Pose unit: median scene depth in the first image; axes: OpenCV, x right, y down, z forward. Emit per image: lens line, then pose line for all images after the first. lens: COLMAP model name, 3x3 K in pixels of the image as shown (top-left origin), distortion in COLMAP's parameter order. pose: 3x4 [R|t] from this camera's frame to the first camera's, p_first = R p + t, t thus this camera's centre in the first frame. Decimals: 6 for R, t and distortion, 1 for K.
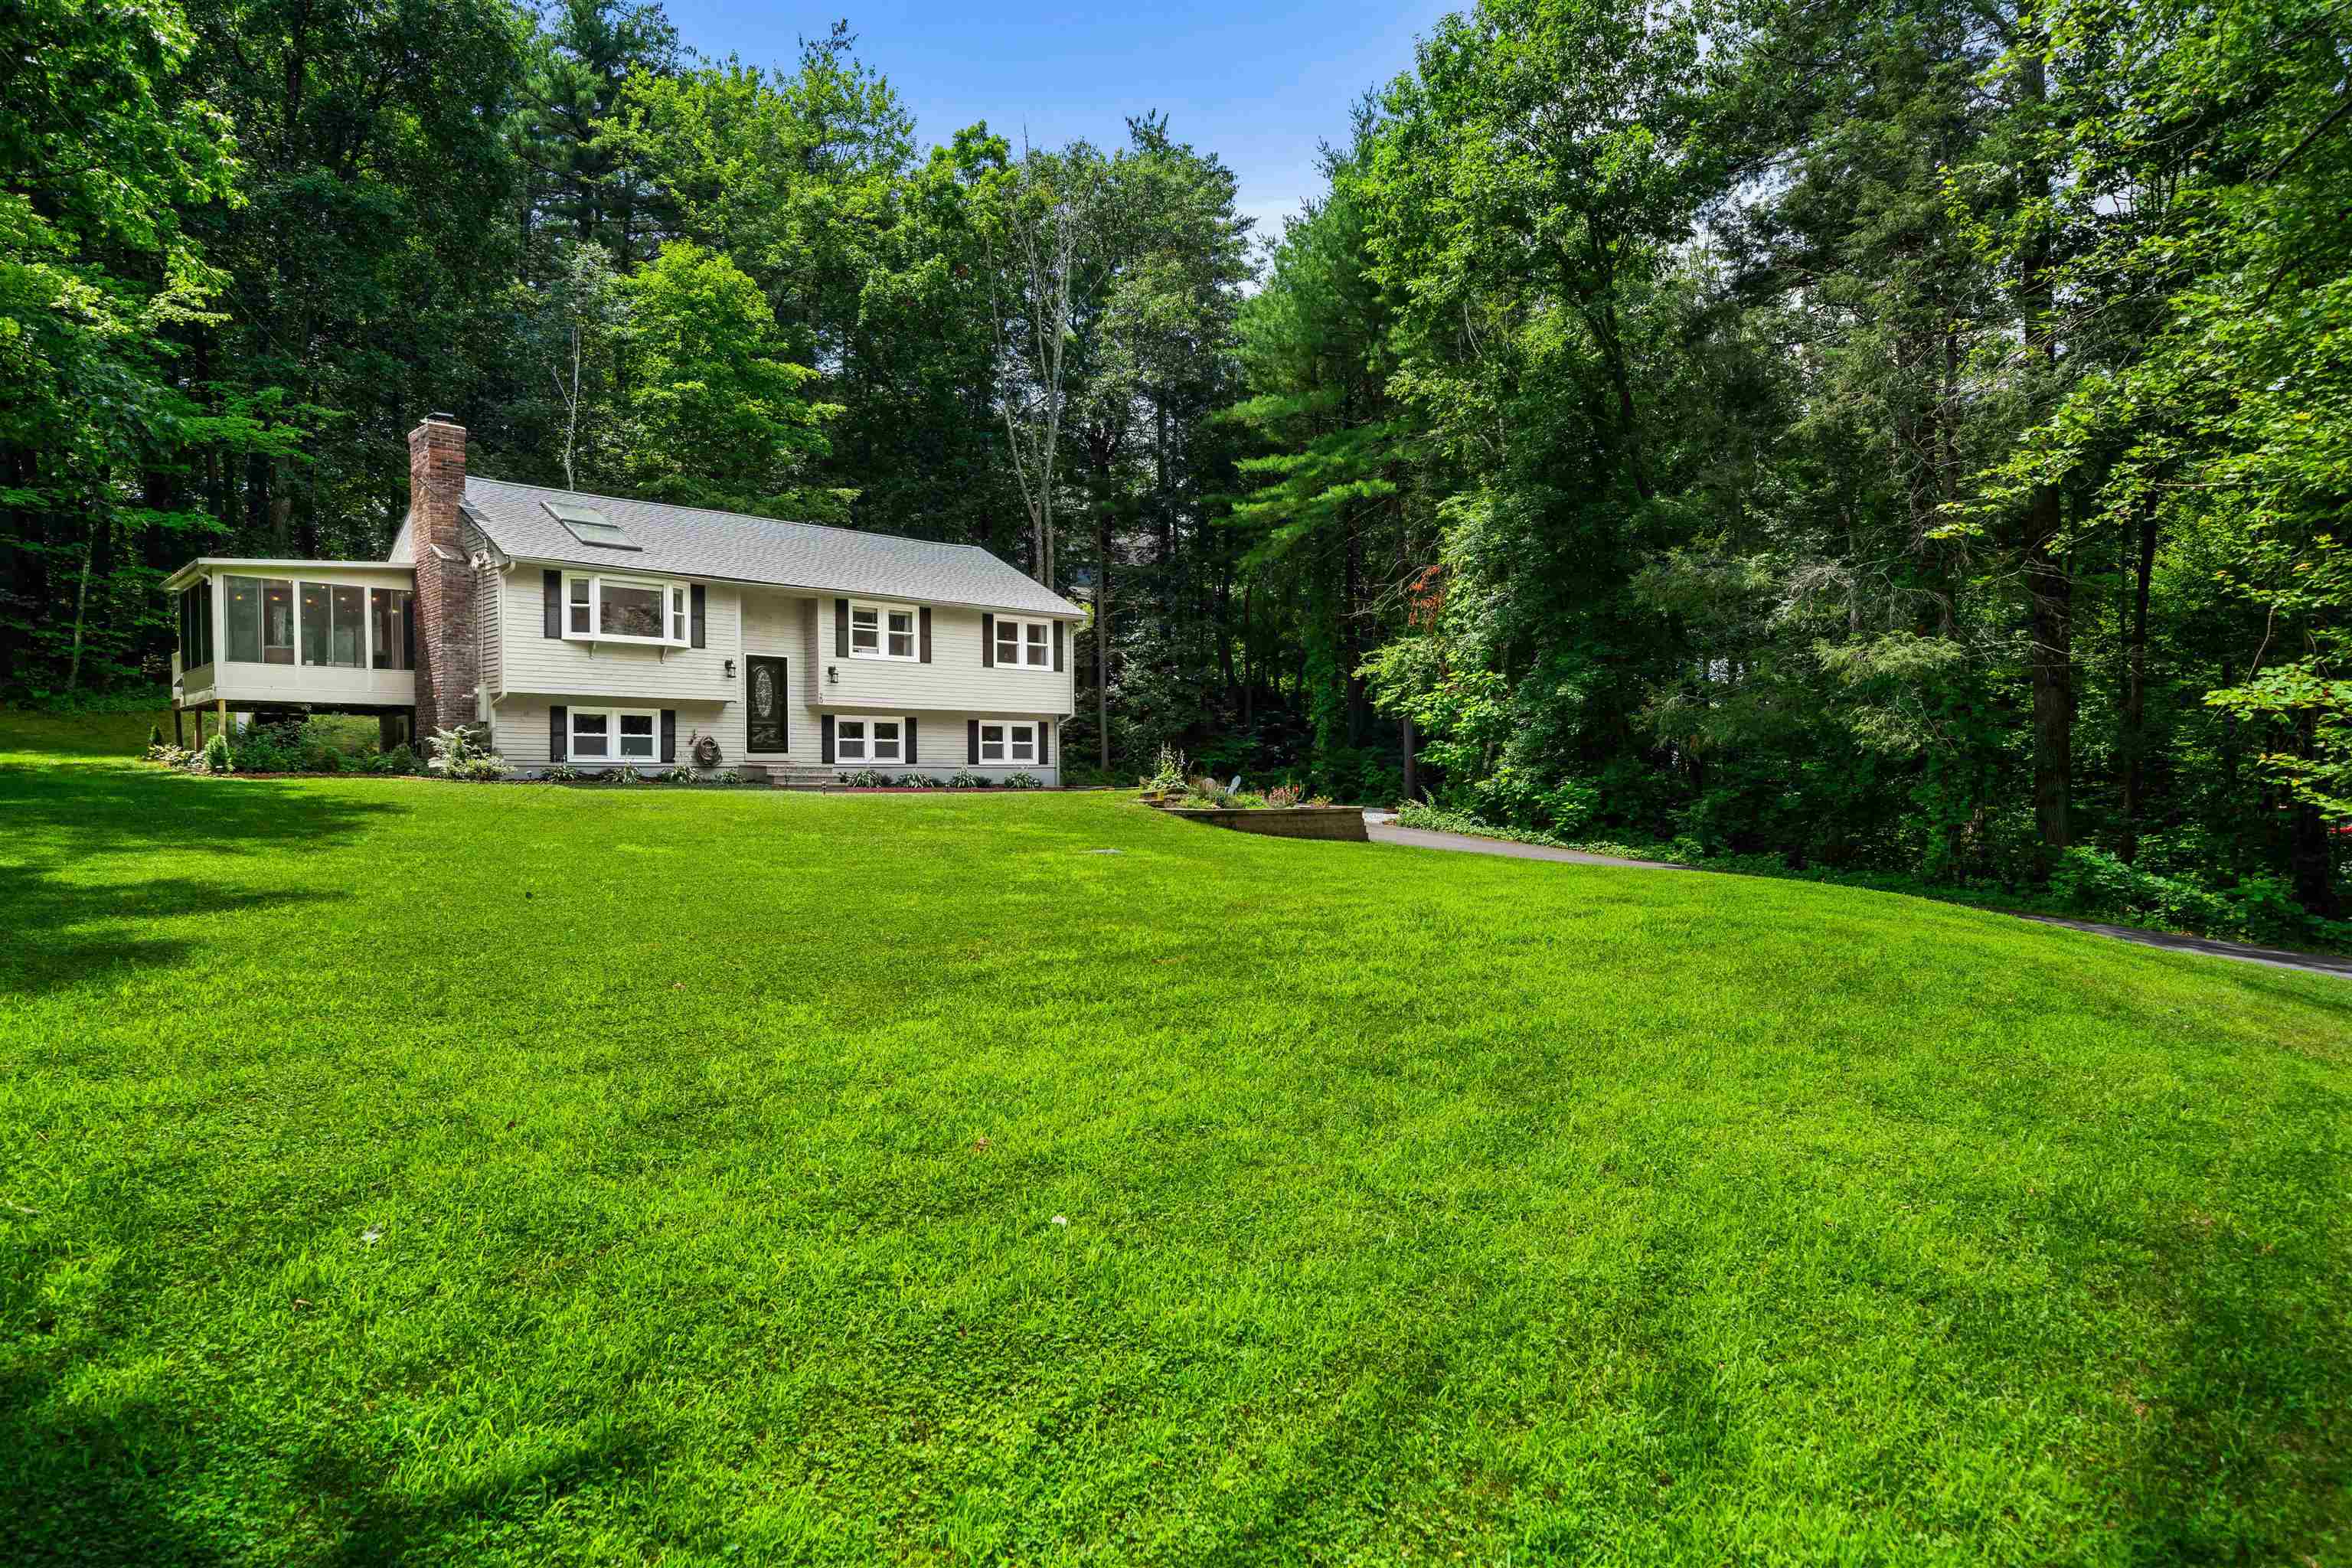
lens RADIAL K [[1416.7, 0, 1181.8], [0, 1416.7, 795.1], [0, 0, 1]] dist [-0.008032, 0.001032]
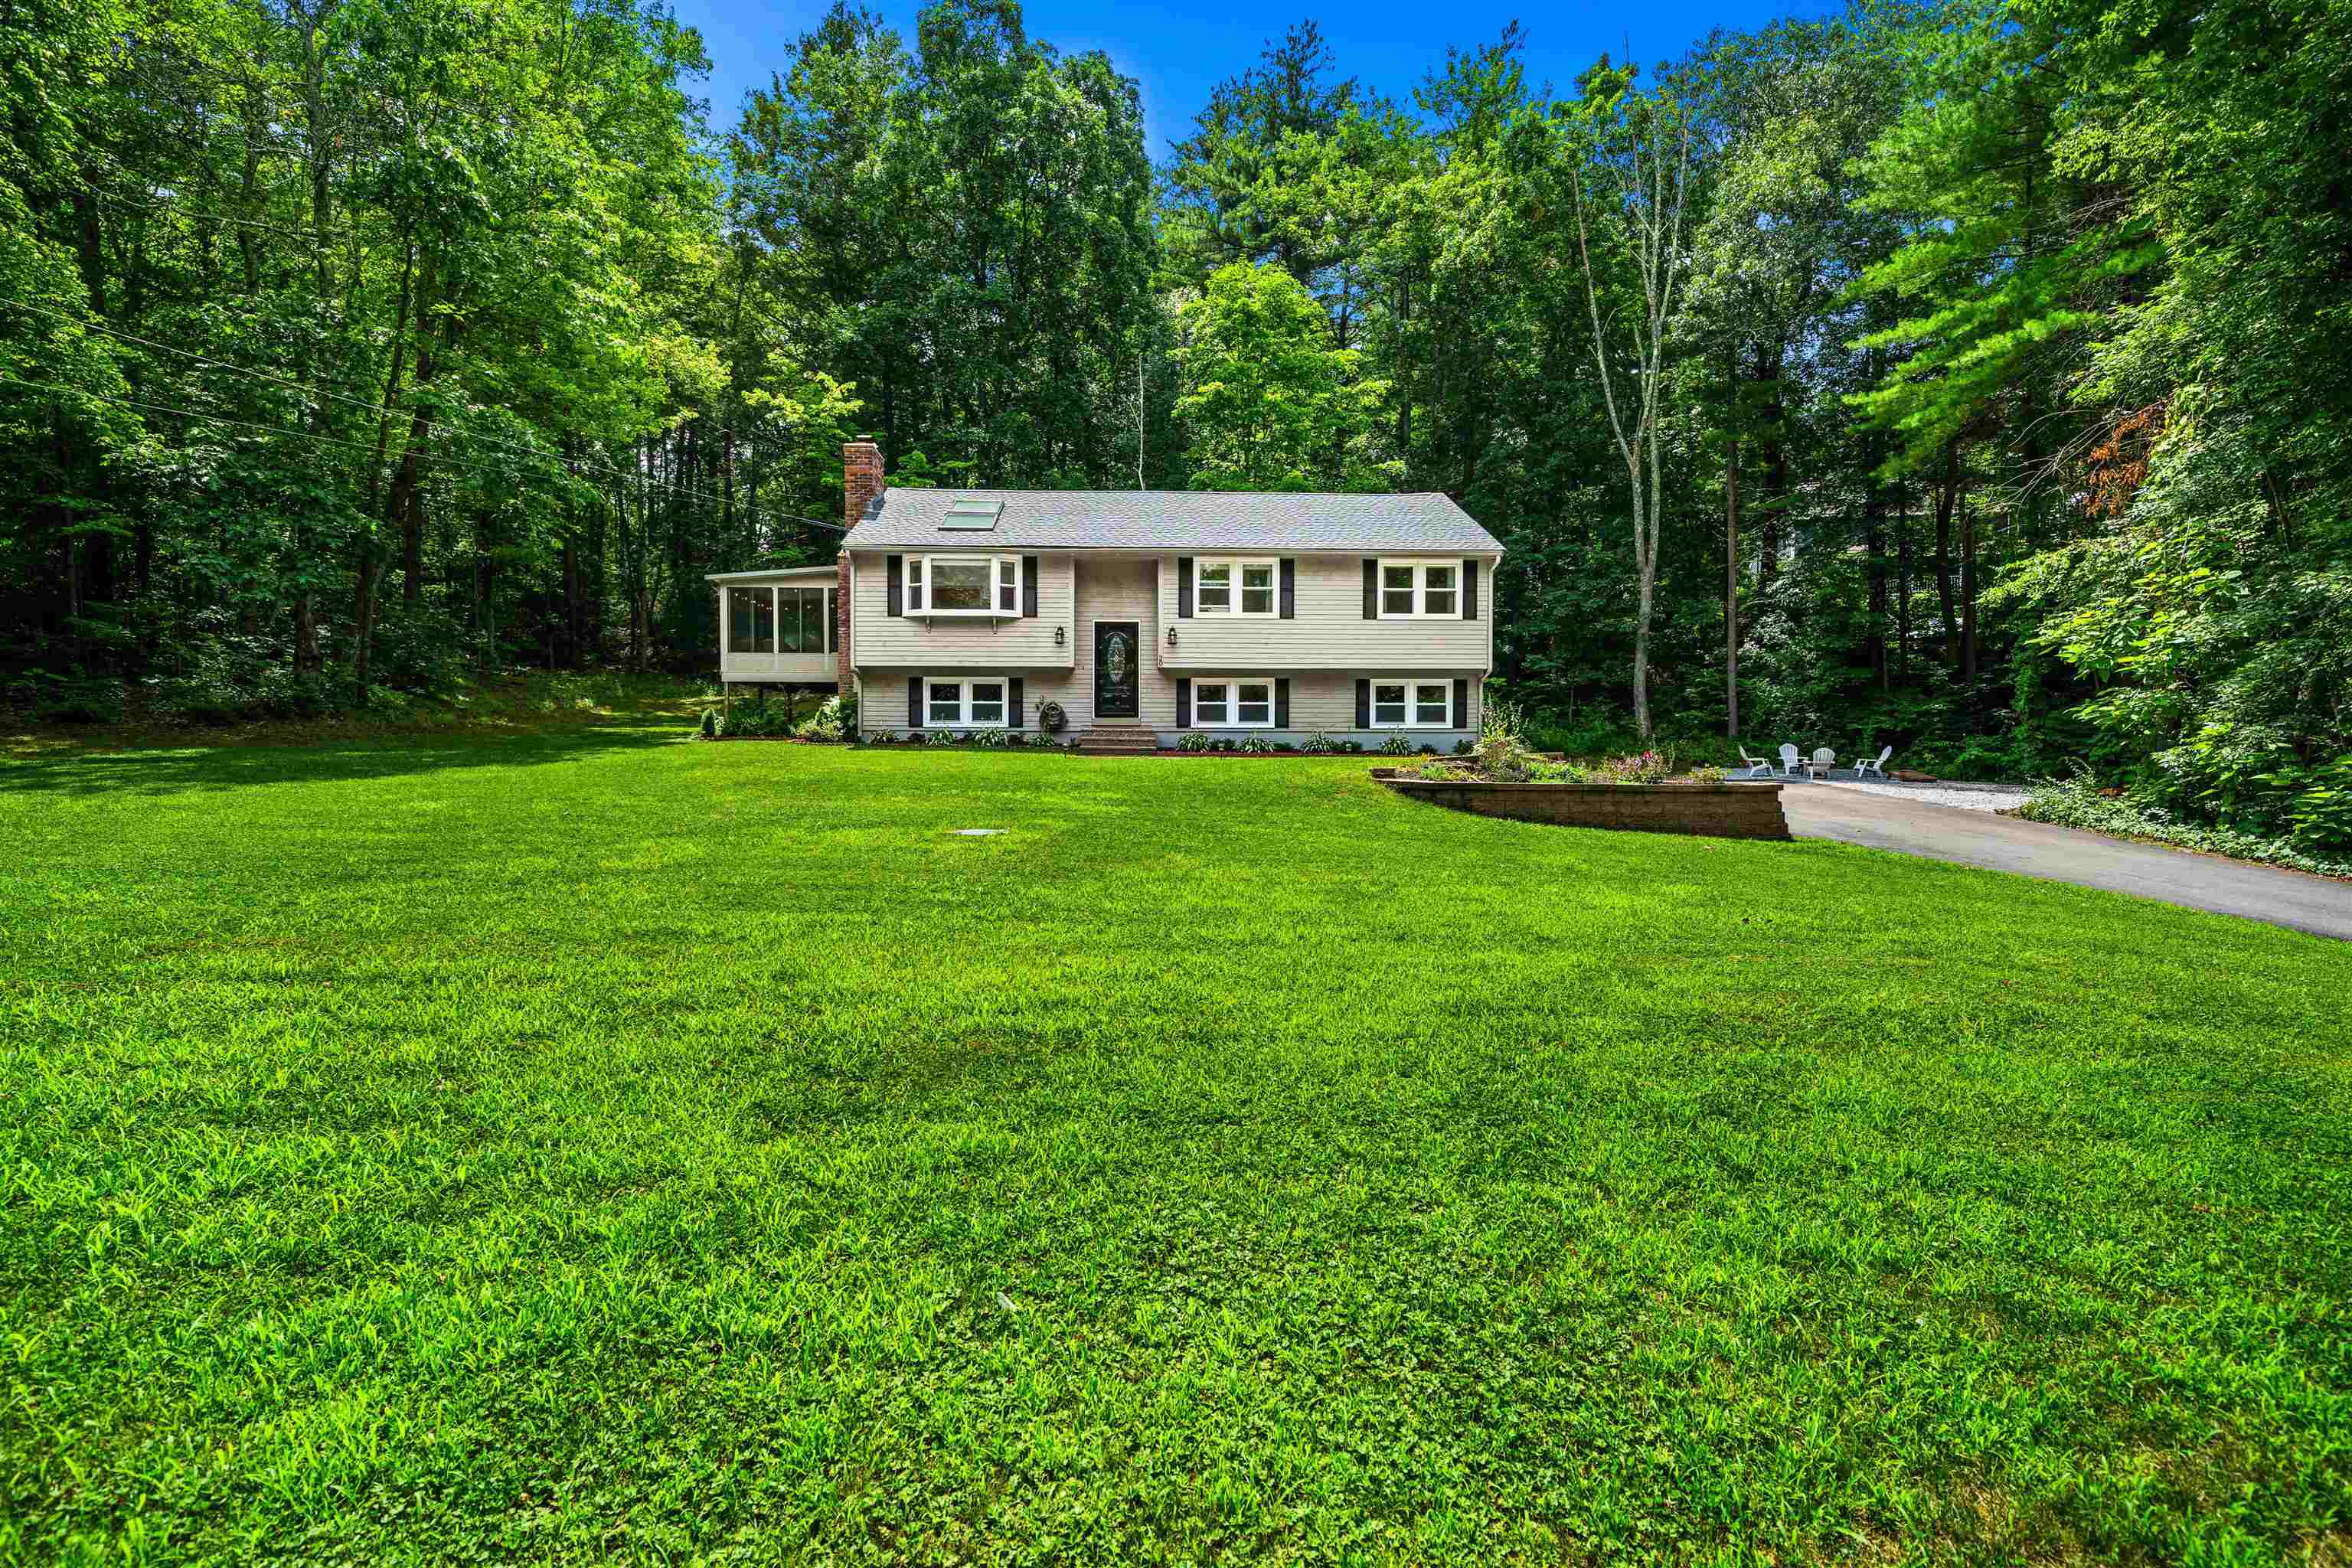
lens RADIAL K [[1086.1, 0, 1170.8], [0, 1086.1, 765.3], [0, 0, 1]] dist [0.005193, -0.000145]
pose [[0.735666, 0.017723, -0.677112, 0.258352], [-0.009724, 0.999831, 0.015605, -0.007763], [0.677274, -0.004896, 0.735714, 0.441417]]
